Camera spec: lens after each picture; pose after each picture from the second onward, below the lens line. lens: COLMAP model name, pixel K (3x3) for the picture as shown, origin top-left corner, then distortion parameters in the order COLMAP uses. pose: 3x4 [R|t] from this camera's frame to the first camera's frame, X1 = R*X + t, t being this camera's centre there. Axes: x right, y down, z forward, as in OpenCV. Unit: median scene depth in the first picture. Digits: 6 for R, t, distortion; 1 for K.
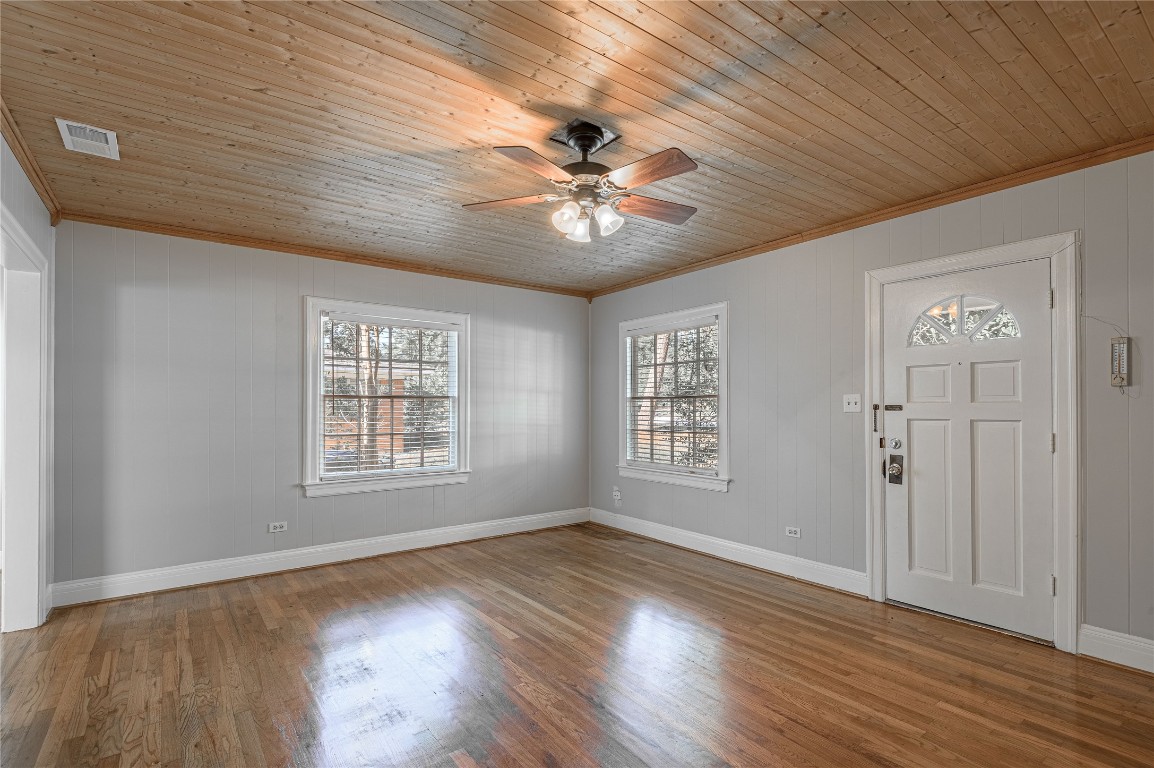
lens RADIAL K [[556.7, 0, 581.3], [0, 556.7, 406.2], [0, 0, 1]] dist [0.001141, -0.000061]
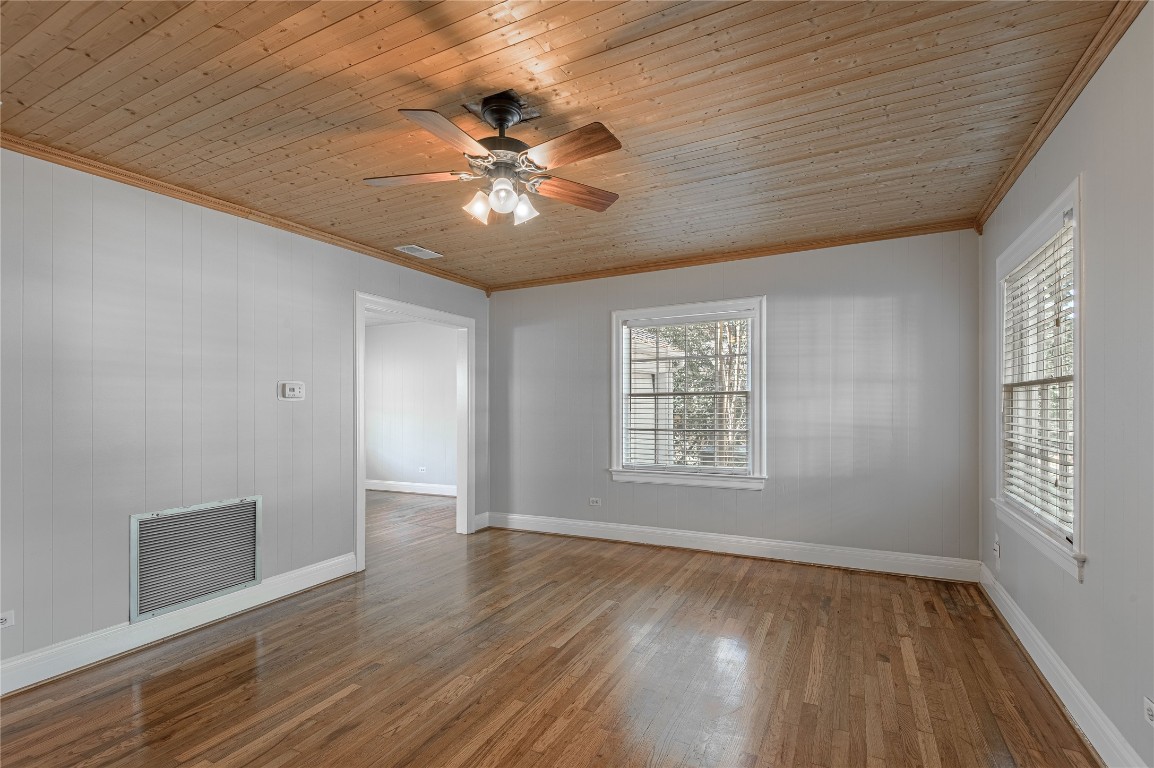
lens RADIAL K [[541.0, 0, 573.8], [0, 541.0, 399.1], [0, 0, 1]] dist [0.048649, -0.029535]
pose [[0.426948, -0.016080, -0.904133, 0.503864], [0.007600, 0.999870, -0.014194, 0.005830], [0.904244, -0.000811, 0.427015, 0.427183]]
